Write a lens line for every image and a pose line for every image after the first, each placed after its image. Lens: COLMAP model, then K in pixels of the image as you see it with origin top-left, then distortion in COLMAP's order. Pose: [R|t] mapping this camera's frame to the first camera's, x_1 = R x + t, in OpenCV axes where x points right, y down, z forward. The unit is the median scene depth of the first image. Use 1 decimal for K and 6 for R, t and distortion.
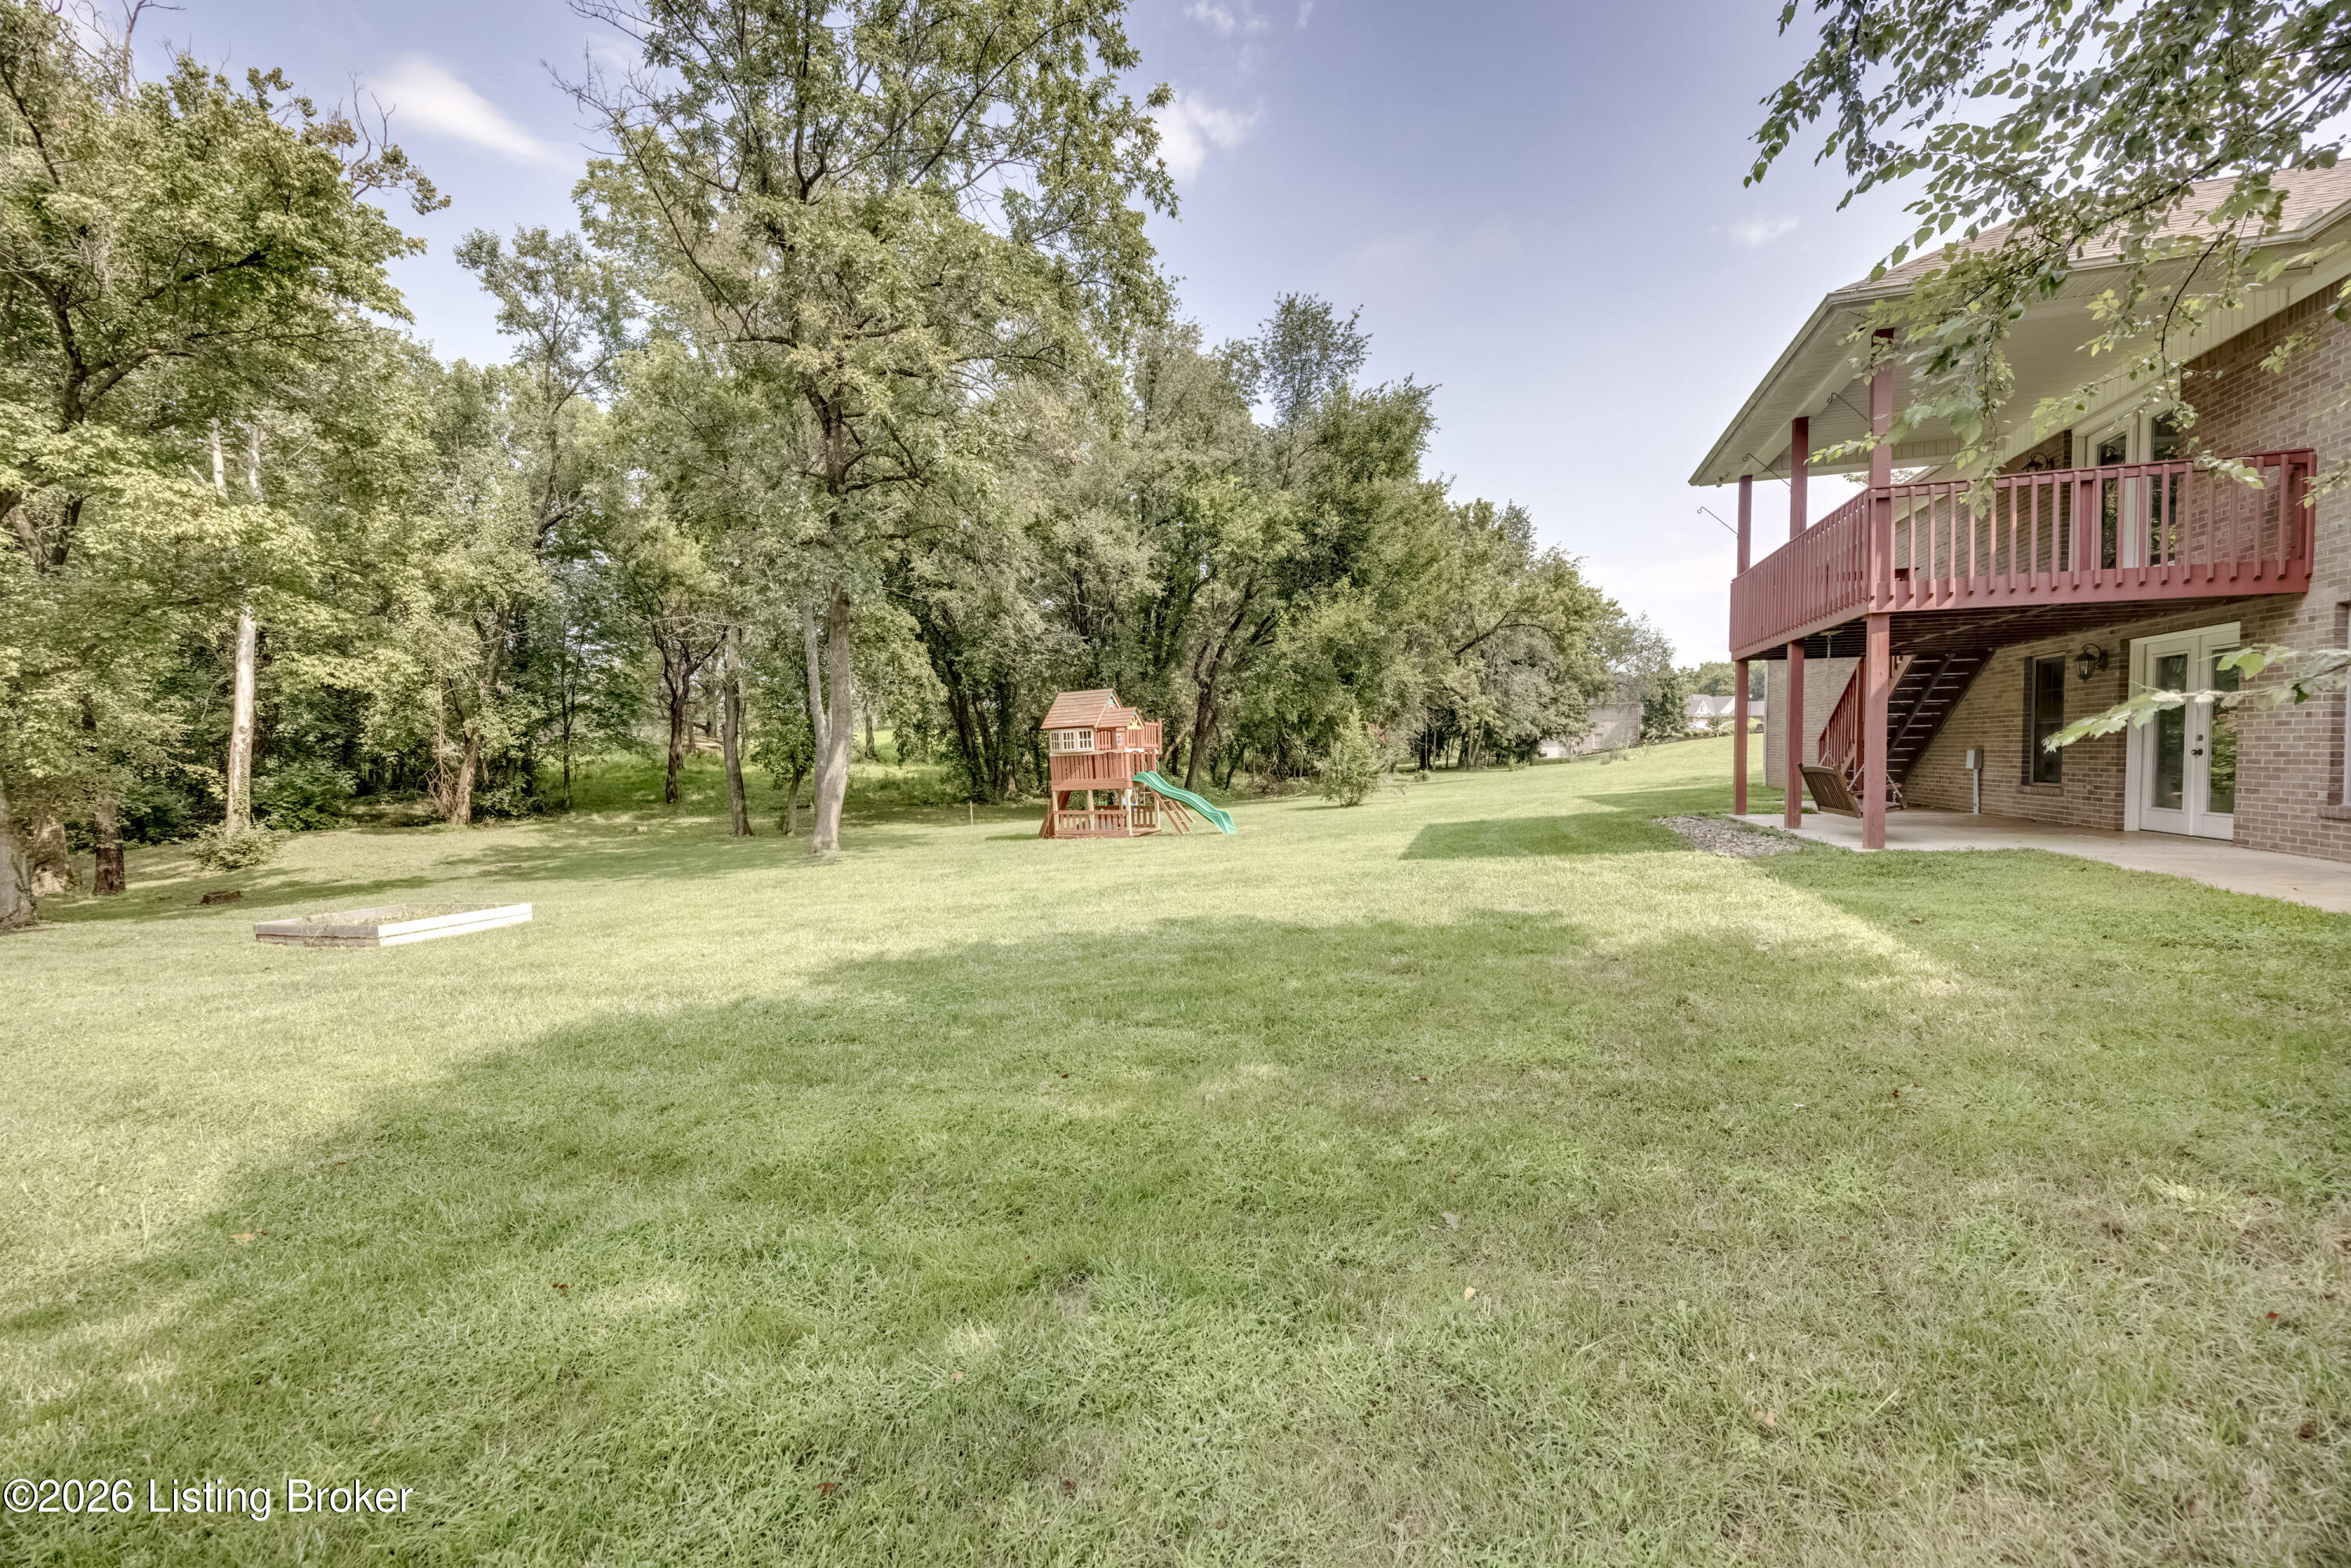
lens RADIAL K [[907.9, 0, 1195.7], [0, 907.9, 768.4], [0, 0, 1]] dist [-0.011361, 0.000672]
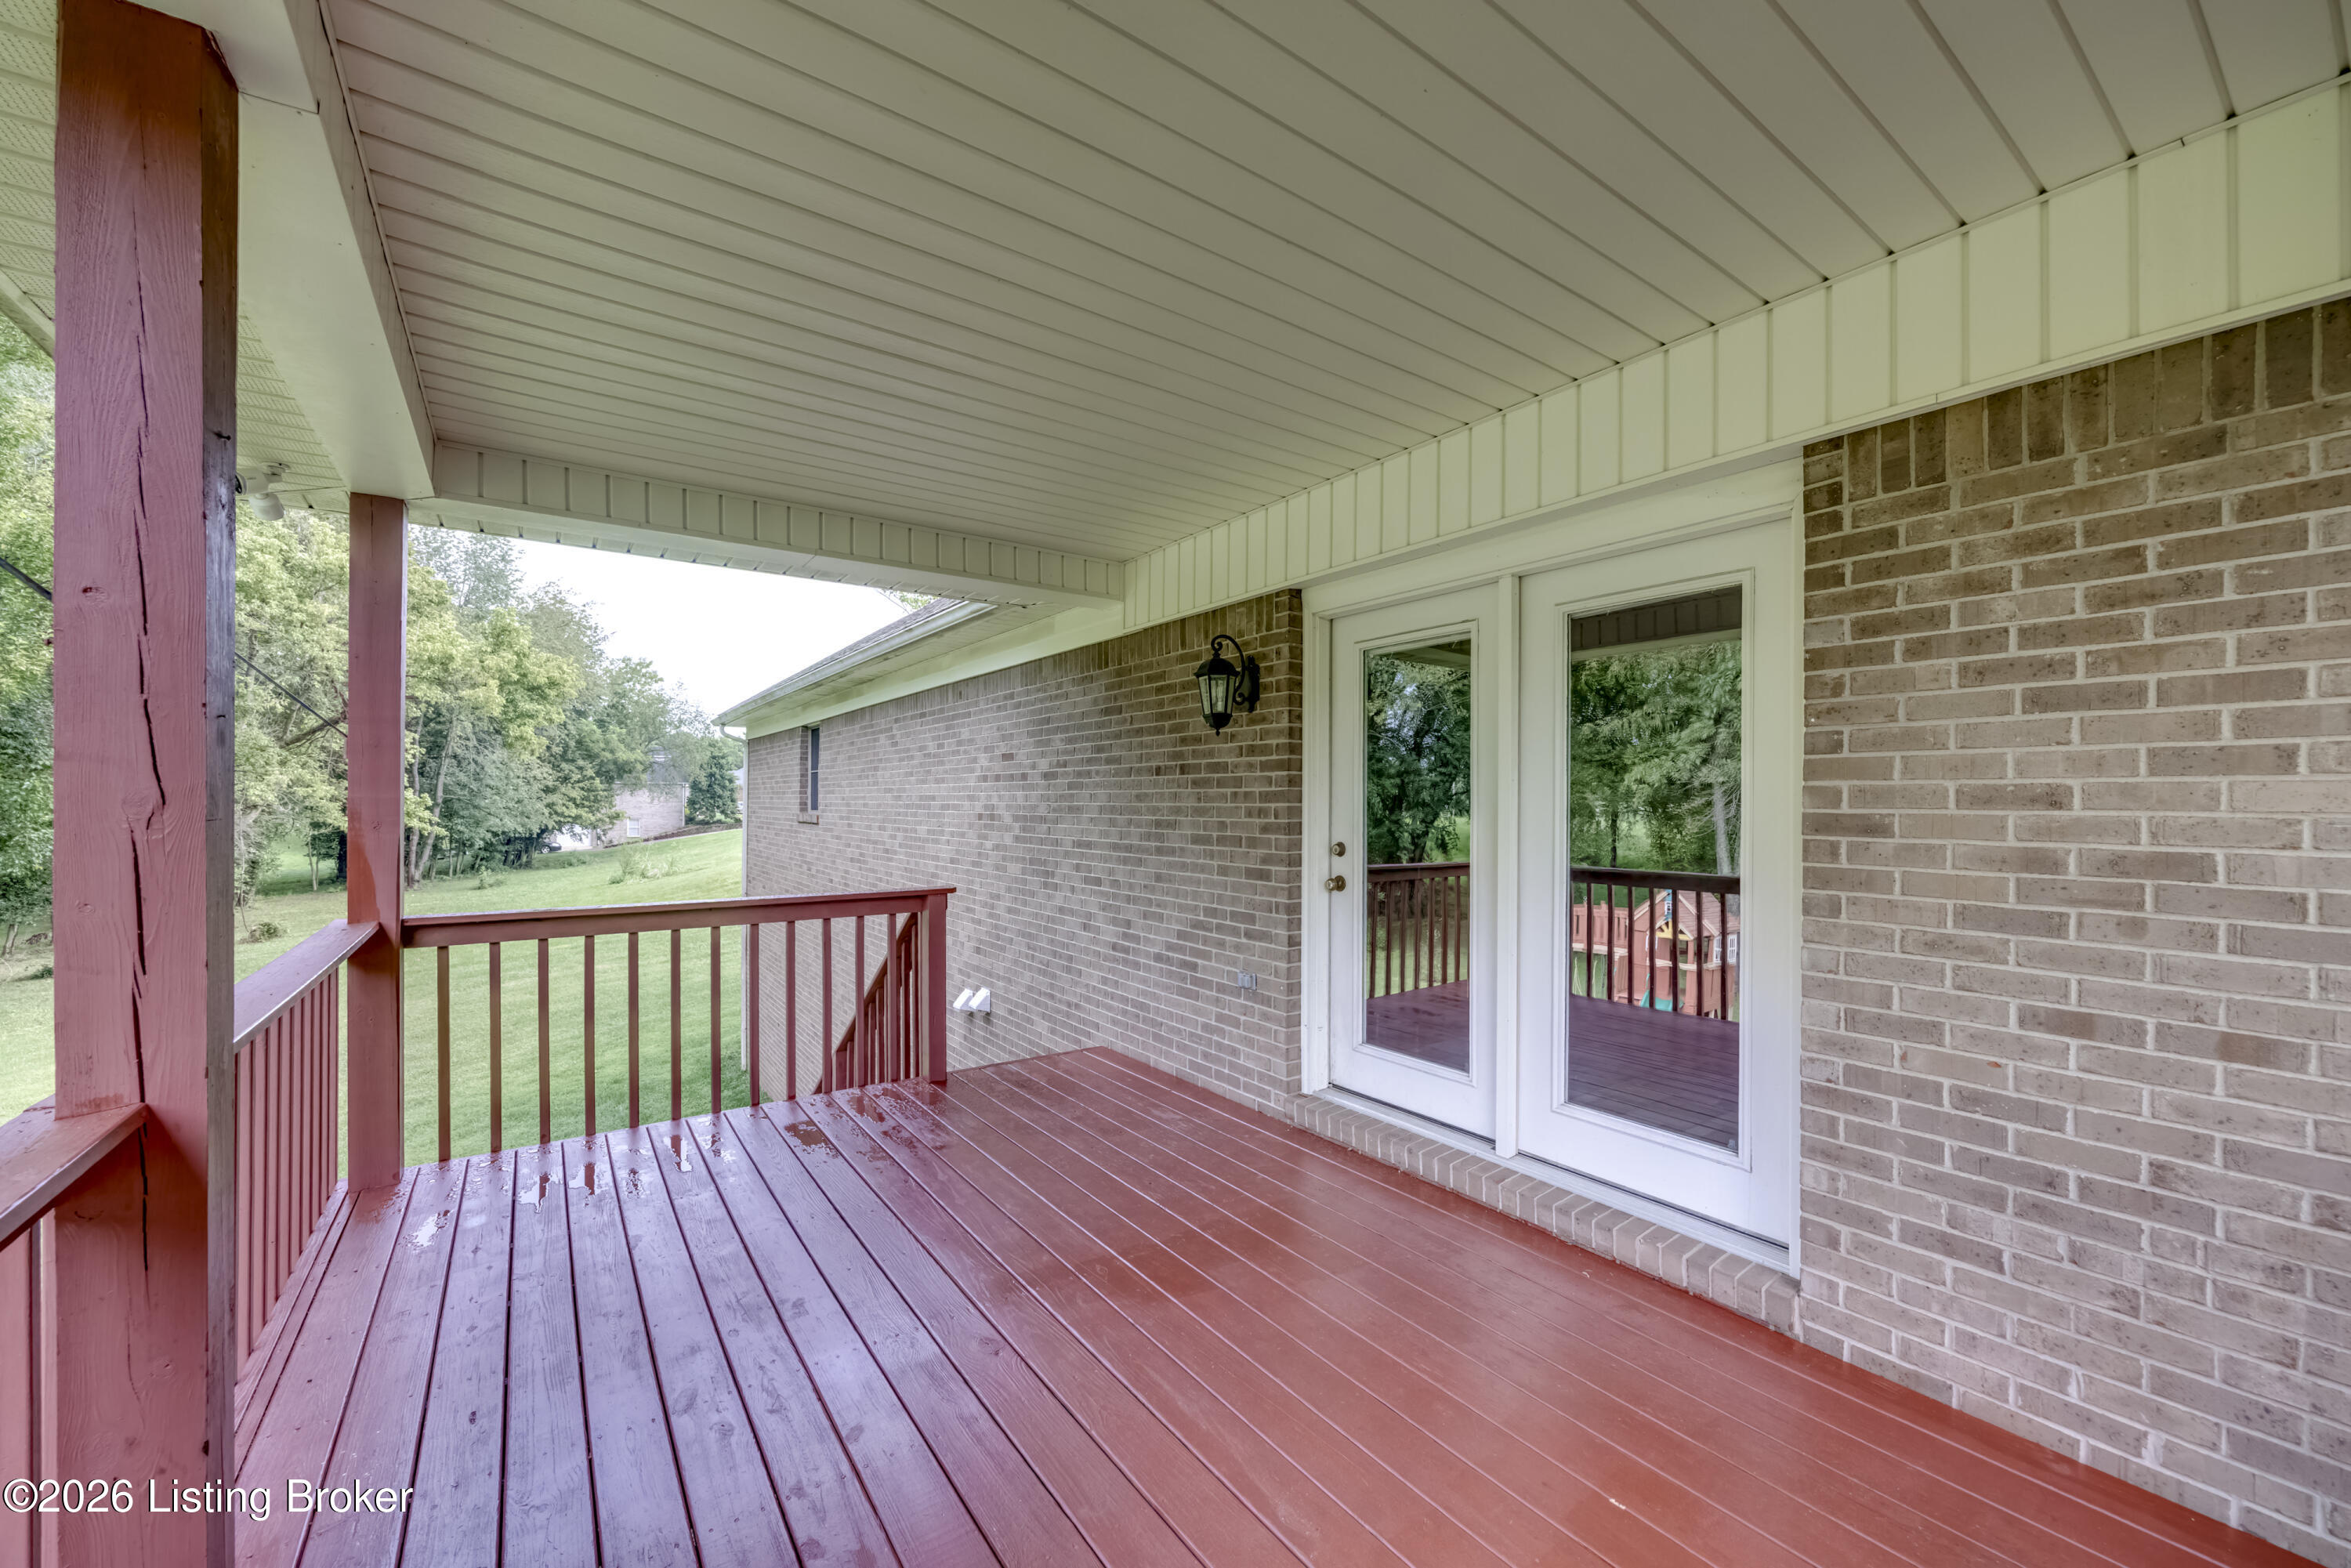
lens RADIAL K [[907.9, 0, 1196.2], [0, 907.9, 798.0], [0, 0, 1]] dist [-0.011361, 0.000672]
pose [[0.591207, 0.005880, 0.806499, 0.102108], [0.011707, 0.999805, -0.015872, -0.044706], [-0.806435, 0.018825, 0.591023, 0.126335]]
